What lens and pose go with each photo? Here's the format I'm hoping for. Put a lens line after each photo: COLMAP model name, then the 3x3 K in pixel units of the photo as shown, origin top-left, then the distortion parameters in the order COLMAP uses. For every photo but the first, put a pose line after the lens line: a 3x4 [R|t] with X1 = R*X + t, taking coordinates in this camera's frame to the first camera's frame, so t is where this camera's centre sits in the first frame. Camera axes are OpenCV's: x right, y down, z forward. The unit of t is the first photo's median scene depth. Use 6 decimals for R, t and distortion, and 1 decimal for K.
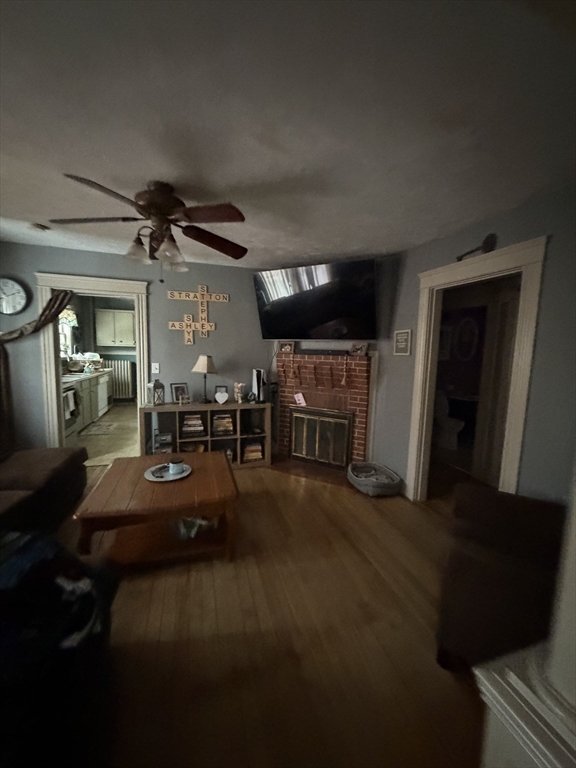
lens RADIAL K [[304.4, 0, 286.4], [0, 304.4, 382.8], [0, 0, 1]] dist [0.001664, -0.000114]
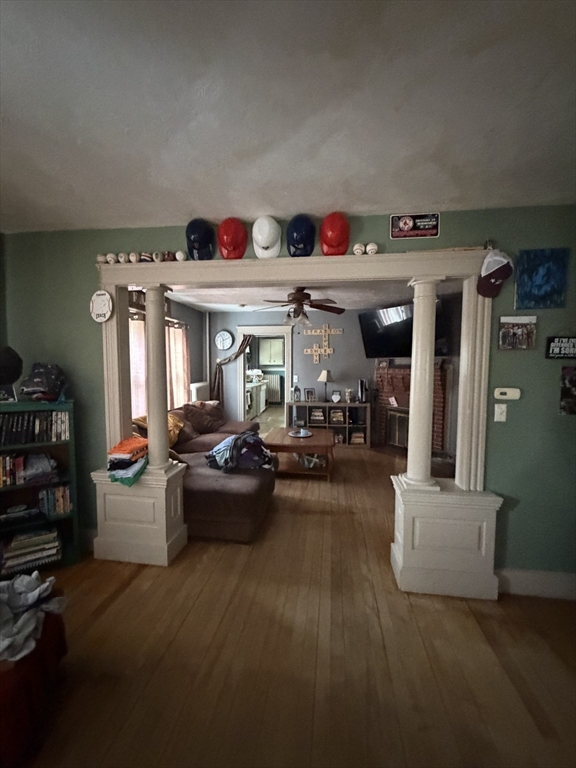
lens RADIAL K [[304.4, 0, 288.1], [0, 304.4, 381.3], [0, 0, 1]] dist [0.001664, -0.000114]
pose [[0.906128, 0.001140, -0.423003, 0.201434], [-0.023865, 0.998541, -0.048430, 0.042833], [0.422330, 0.053979, 0.904833, -0.443468]]
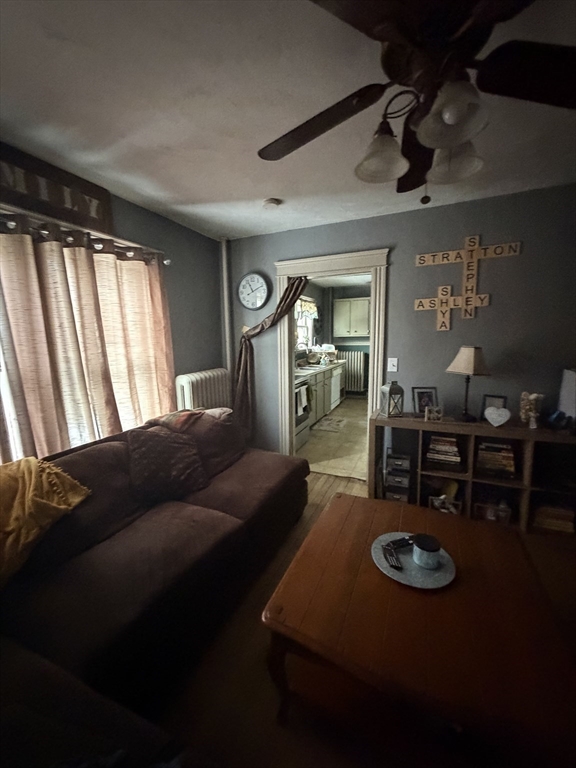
lens RADIAL K [[304.4, 0, 286.8], [0, 304.4, 384.2], [0, 0, 1]] dist [0.001664, -0.000114]
pose [[0.750474, 0.065220, -0.657674, -0.130225], [-0.036195, 0.997681, 0.057635, -0.034146], [0.659908, -0.019449, 0.751095, 0.266292]]
